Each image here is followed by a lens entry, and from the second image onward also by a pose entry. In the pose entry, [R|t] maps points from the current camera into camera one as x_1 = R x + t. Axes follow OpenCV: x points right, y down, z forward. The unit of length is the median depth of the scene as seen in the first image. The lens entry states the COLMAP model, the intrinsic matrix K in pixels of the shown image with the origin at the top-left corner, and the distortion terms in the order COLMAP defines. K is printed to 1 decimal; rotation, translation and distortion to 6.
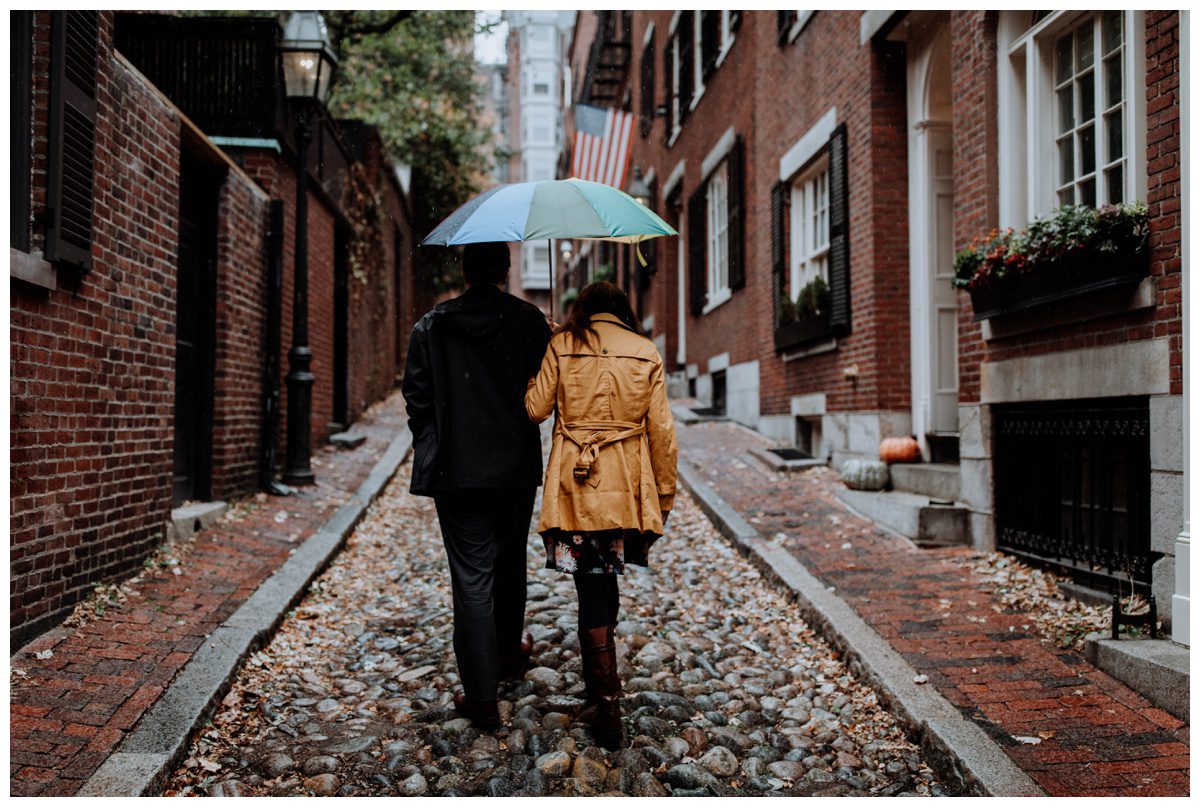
lens RADIAL K [[1265.5, 0, 598.1], [0, 1265.5, 375.5], [0, 0, 1]] dist [0.037549, -0.016486]
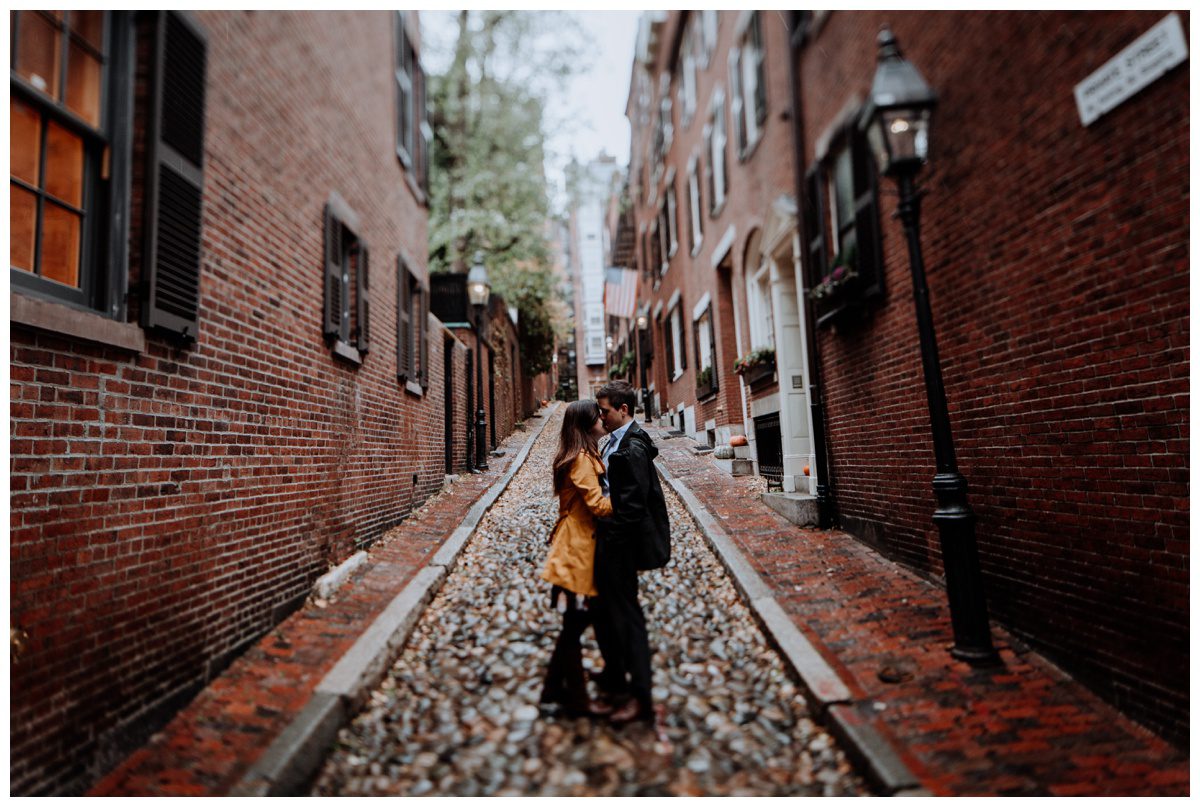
lens RADIAL K [[851.1, 0, 601.2], [0, 851.1, 313.7], [0, 0, 1]] dist [0.002149, -0.025199]
pose [[0.997585, -0.056977, -0.039717, 0.045055], [0.051623, 0.990837, -0.124808, 0.006860], [0.046465, 0.122456, 0.991386, -0.433385]]
